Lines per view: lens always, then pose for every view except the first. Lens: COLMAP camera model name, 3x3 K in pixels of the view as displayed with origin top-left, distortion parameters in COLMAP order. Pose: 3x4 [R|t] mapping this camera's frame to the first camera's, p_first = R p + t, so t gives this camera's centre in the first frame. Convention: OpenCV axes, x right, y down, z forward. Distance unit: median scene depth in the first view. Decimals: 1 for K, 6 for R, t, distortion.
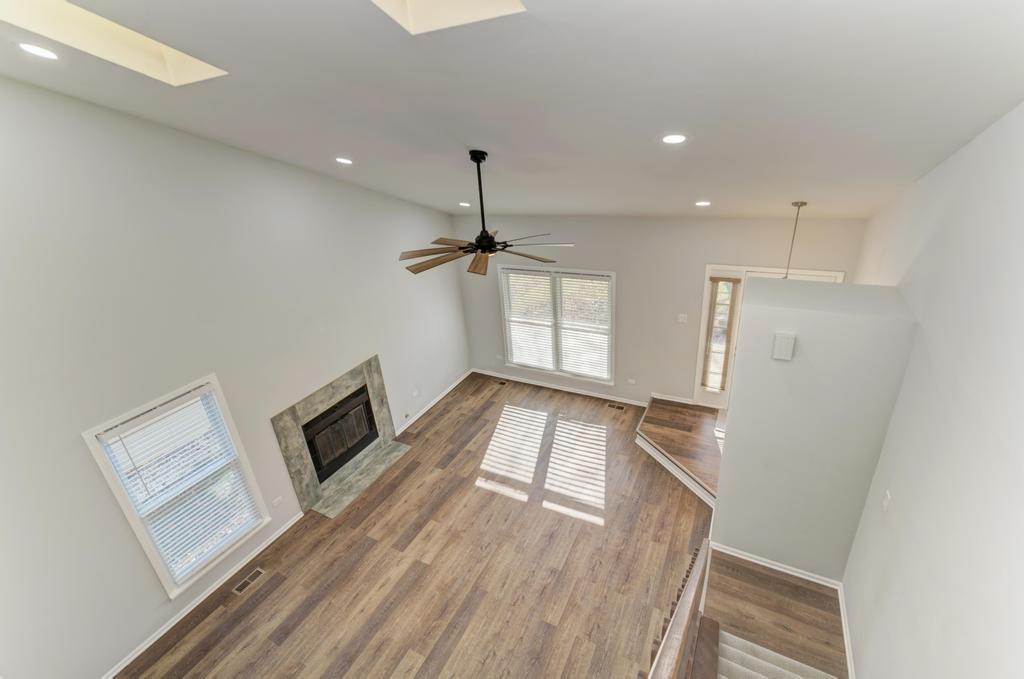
lens RADIAL K [[452.7, 0, 519.2], [0, 452.7, 318.1], [0, 0, 1]] dist [0.012820, -0.002942]
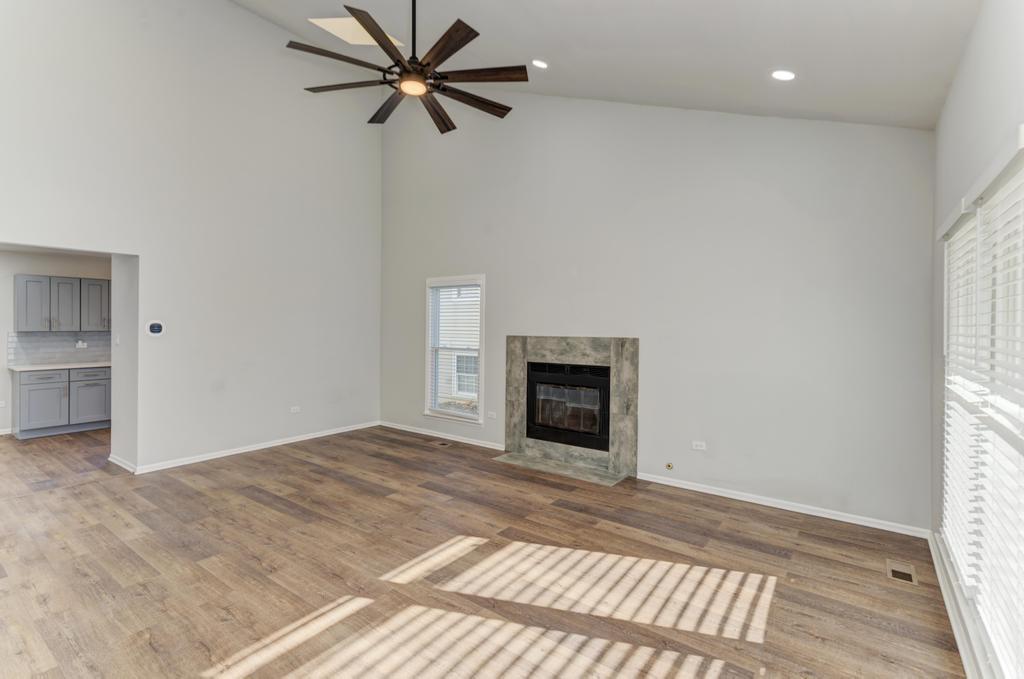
lens RADIAL K [[477.6, 0, 507.8], [0, 477.6, 323.1], [0, 0, 1]] dist [0.011070, -0.000556]
pose [[-0.160436, 0.066558, -0.984800, 0.511469], [-0.368408, 0.921584, 0.122304, 0.046603], [0.915716, 0.382429, -0.123335, 0.995819]]
